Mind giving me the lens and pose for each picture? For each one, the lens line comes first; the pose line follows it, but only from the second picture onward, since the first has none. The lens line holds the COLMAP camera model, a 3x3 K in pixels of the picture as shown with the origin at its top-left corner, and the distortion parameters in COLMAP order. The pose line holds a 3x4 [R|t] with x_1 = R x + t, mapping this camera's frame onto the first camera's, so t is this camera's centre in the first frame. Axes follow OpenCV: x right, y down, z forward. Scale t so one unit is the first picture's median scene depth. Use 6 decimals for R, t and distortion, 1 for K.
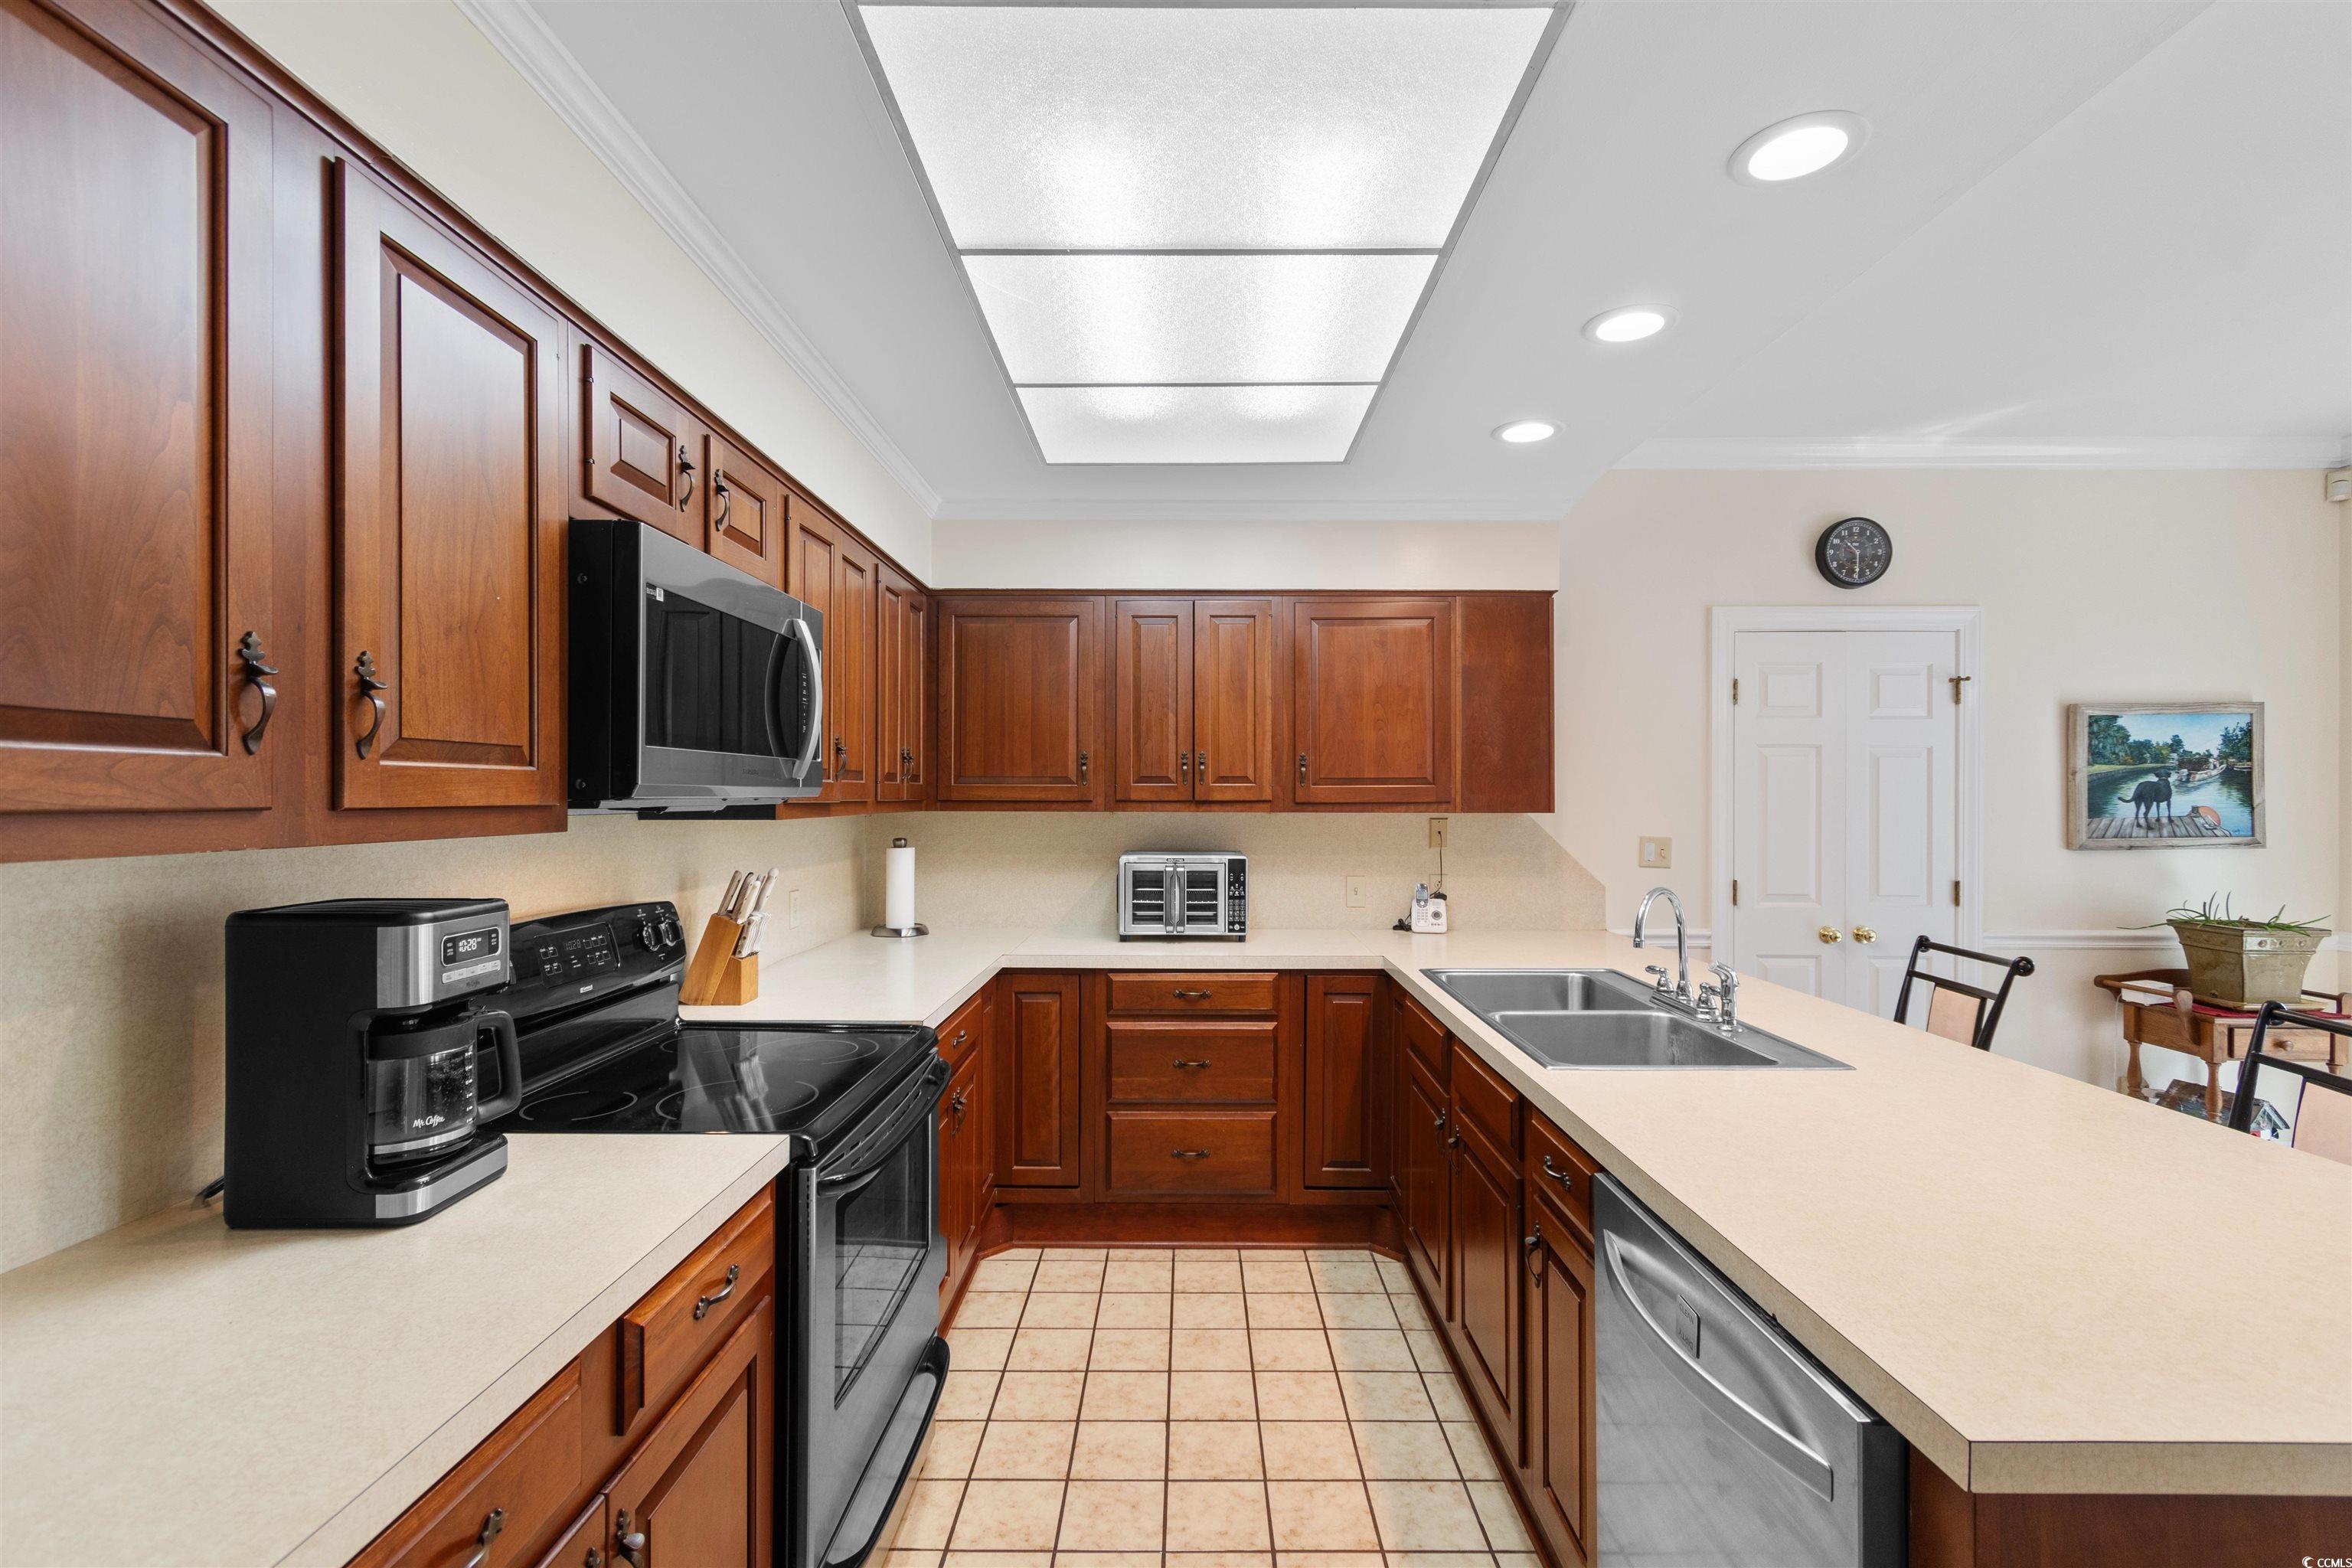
lens RADIAL K [[1055.9, 0, 1176.0], [0, 1055.9, 788.8], [0, 0, 1]] dist [0.002849, 0.003434]
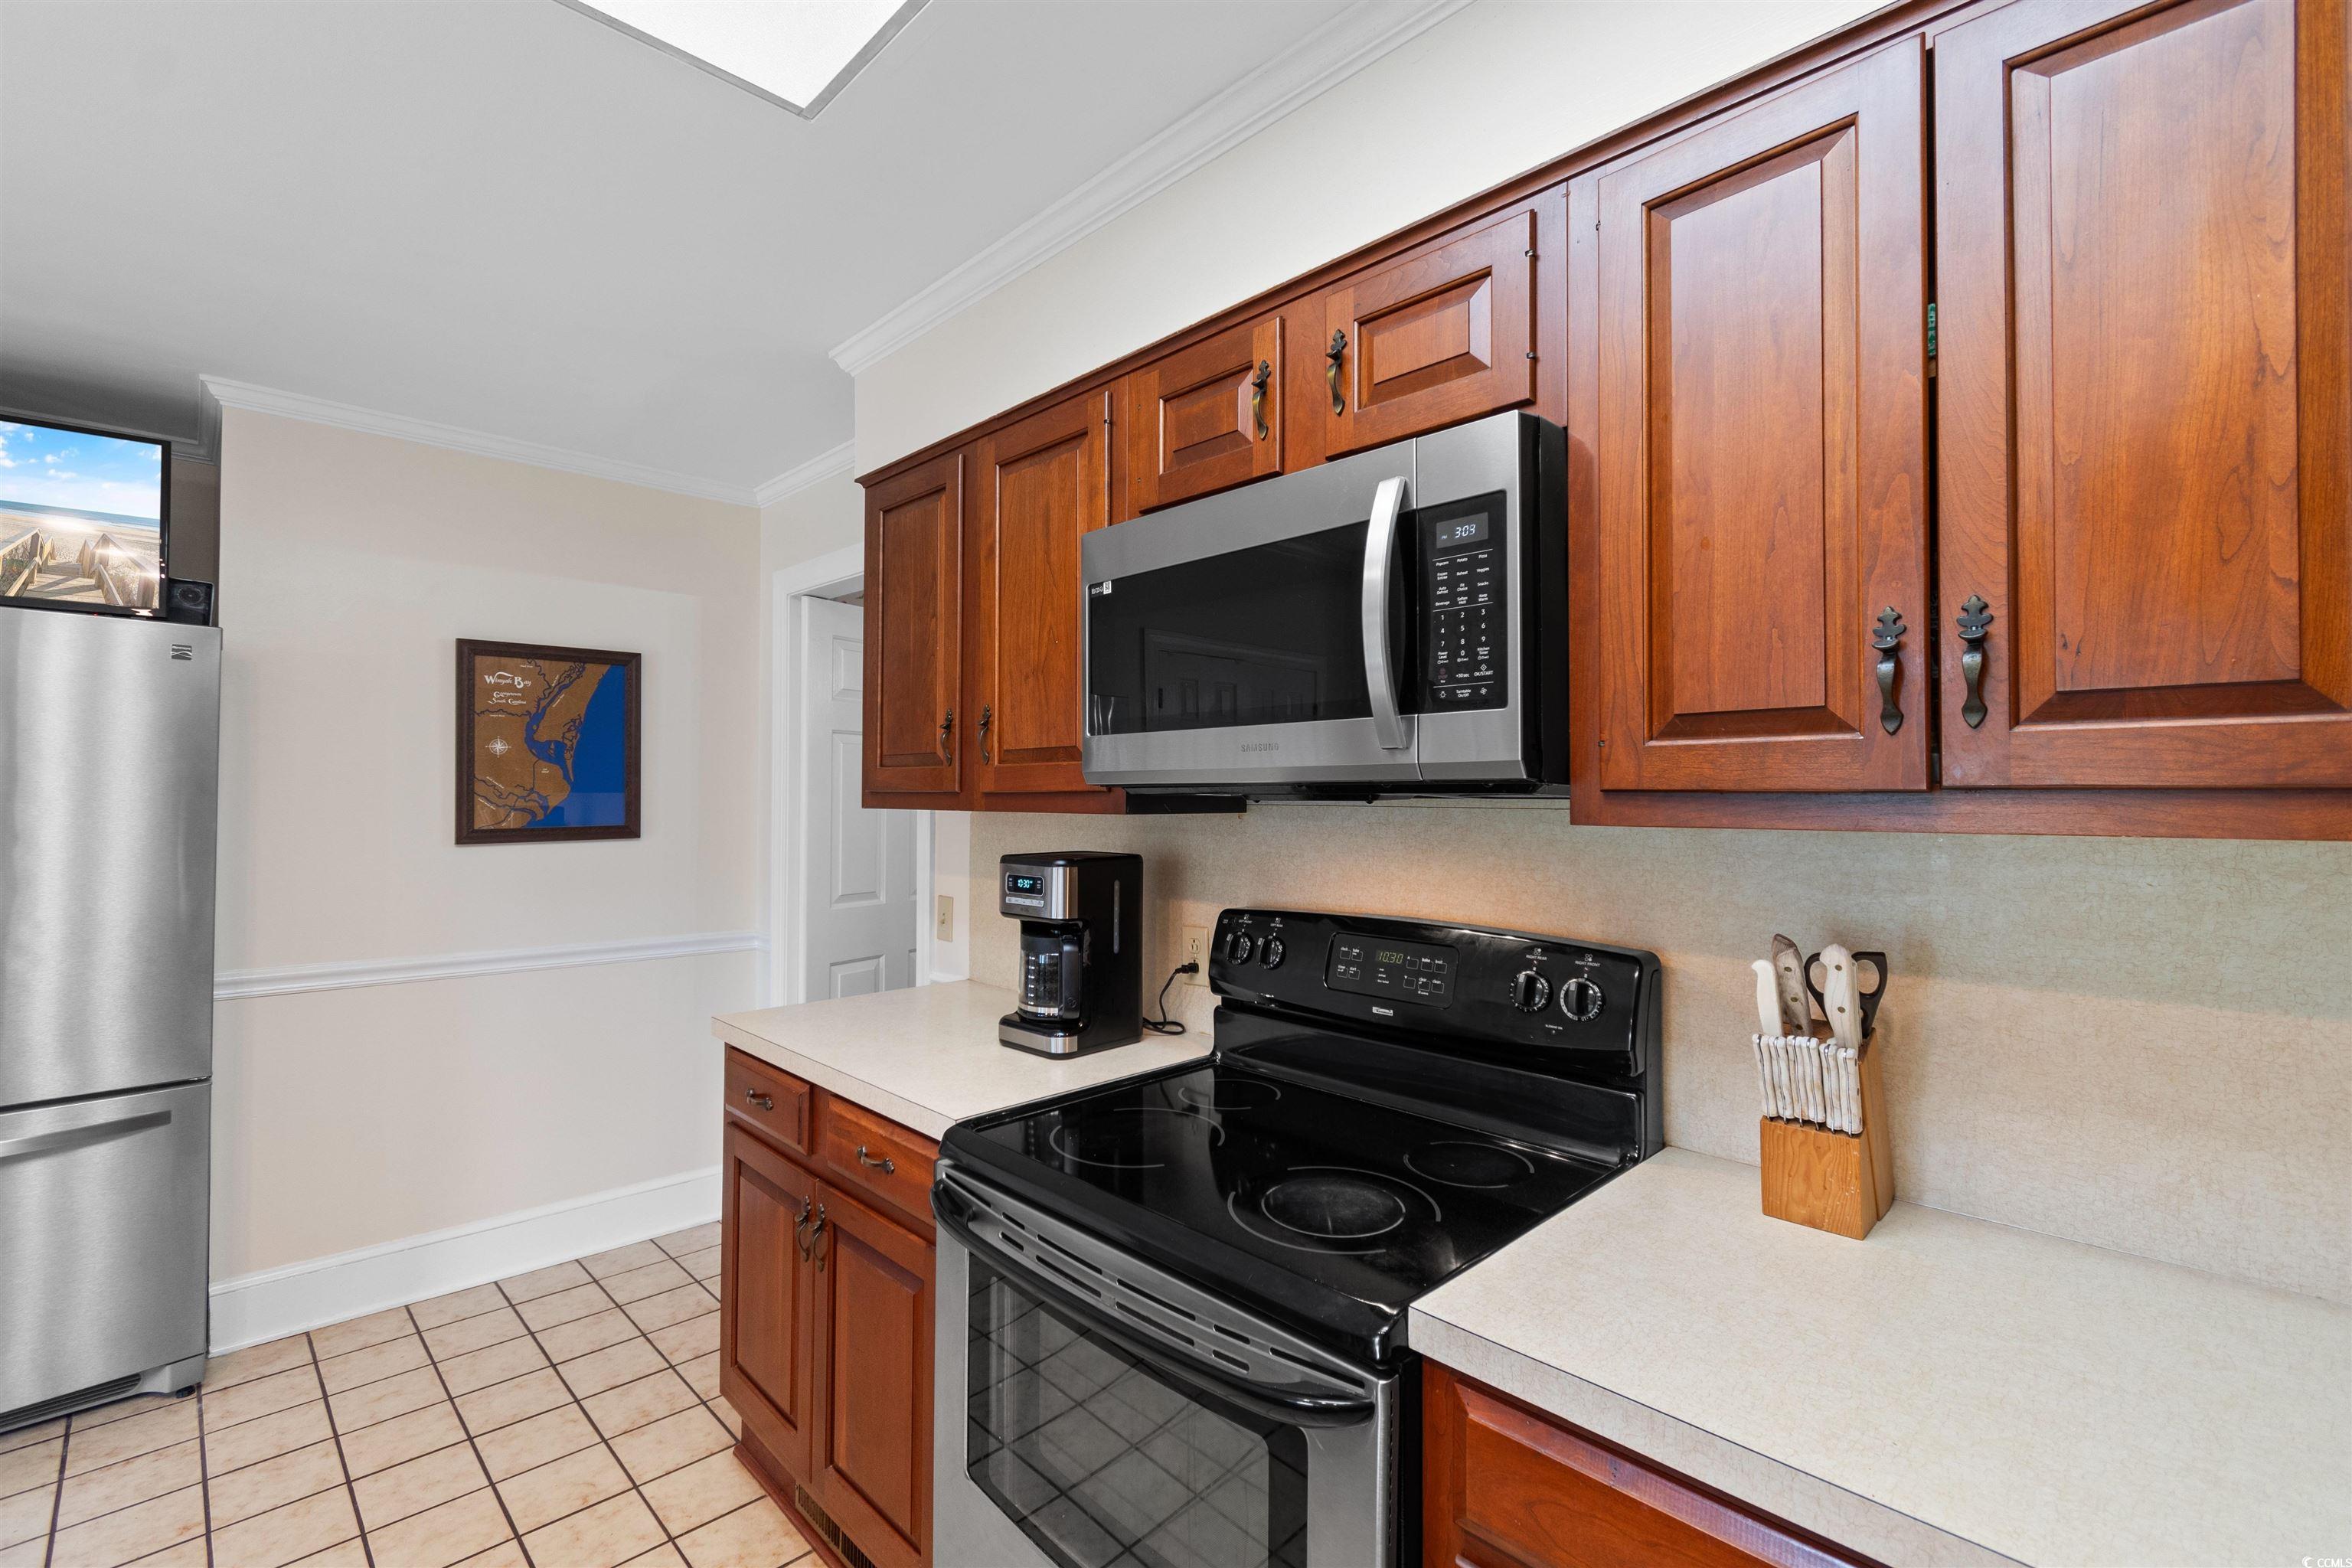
lens RADIAL K [[1055.9, 0, 1179.7], [0, 1055.9, 771.9], [0, 0, 1]] dist [0.002849, 0.003434]
pose [[-0.702614, 0.002223, -0.711567, 0.165865], [0.009127, 0.999941, -0.005889, 0.000593], [0.711512, -0.010632, -0.702593, 1.543105]]
